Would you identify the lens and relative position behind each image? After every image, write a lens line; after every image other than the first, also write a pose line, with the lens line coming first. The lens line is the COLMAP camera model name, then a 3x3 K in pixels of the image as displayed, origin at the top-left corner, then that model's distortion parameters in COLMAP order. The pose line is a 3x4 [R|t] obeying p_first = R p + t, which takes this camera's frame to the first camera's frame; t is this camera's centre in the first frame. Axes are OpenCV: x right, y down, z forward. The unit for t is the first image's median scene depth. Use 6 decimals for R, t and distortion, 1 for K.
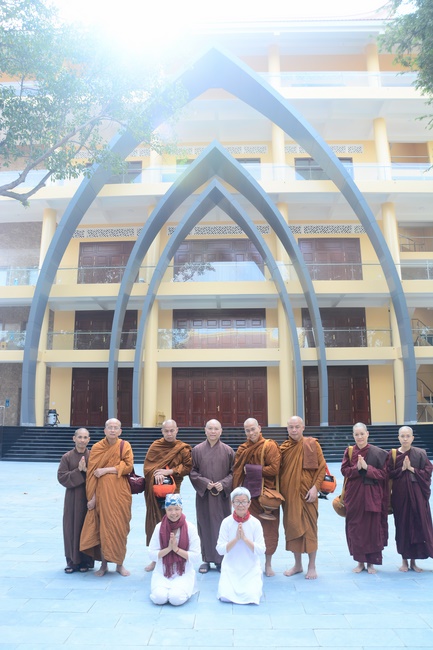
lens RADIAL K [[500.1, 0, 216.5], [0, 500.1, 325.0], [0, 0, 1]] dist [-0.170671, 0.125412]
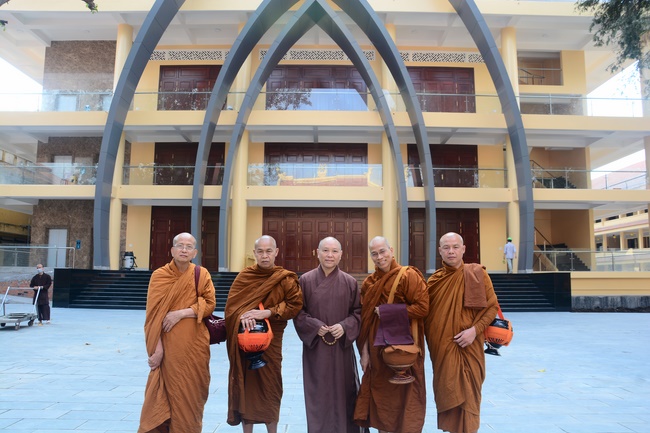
lens RADIAL K [[500.1, 0, 323.3], [0, 500.1, 233.5], [0, 0, 1]] dist [-0.170671, 0.125412]
pose [[0.999224, 0.014466, 0.036634, -0.013201], [-0.018334, 0.994030, 0.107554, 0.035791], [-0.034860, -0.108142, 0.993524, 0.100872]]
